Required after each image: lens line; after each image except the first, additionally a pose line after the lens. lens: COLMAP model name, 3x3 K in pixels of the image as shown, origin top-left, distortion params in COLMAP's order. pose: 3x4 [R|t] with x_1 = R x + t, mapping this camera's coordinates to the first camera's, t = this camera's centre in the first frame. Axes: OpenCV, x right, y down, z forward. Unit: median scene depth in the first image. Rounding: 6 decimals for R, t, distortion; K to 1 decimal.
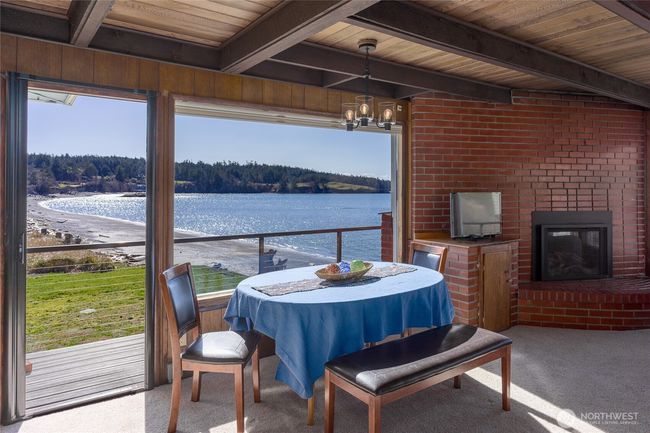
lens RADIAL K [[432.2, 0, 329.0], [0, 432.2, 217.7], [0, 0, 1]] dist [0.009782, 0.009111]
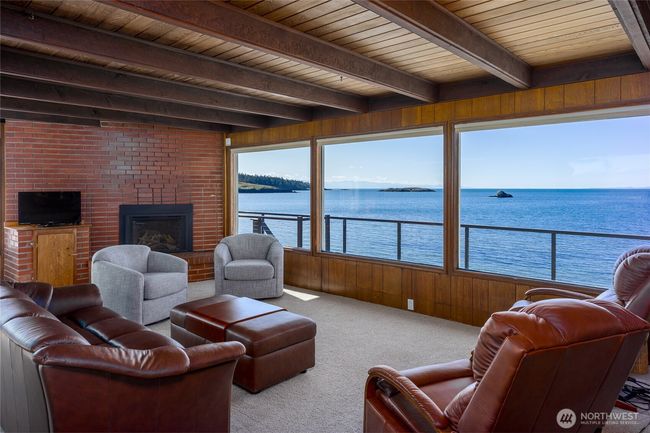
lens RADIAL K [[432.2, 0, 328.9], [0, 432.2, 212.8], [0, 0, 1]] dist [0.009782, 0.009111]
pose [[0.982078, -0.018003, 0.187615, 0.865530], [0.019892, 0.999769, -0.008190, 0.034917], [-0.187424, 0.011775, 0.982208, -0.472934]]
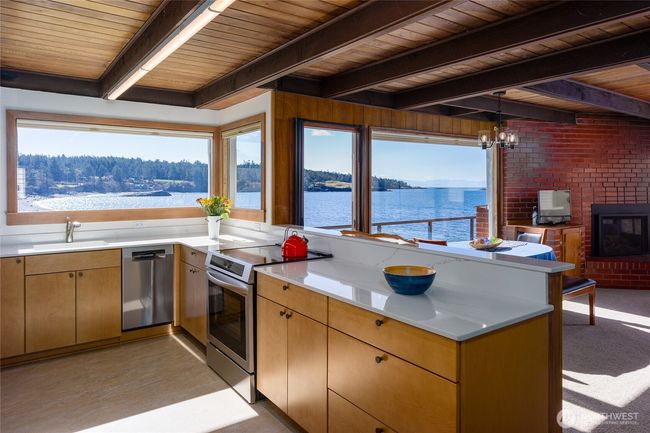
lens RADIAL K [[432.2, 0, 319.6], [0, 432.2, 216.5], [0, 0, 1]] dist [0.009782, 0.009111]
pose [[0.999970, -0.005976, -0.004998, -0.363026], [0.005979, 0.999982, 0.000700, 0.017360], [0.004994, -0.000730, 0.999987, -0.342774]]
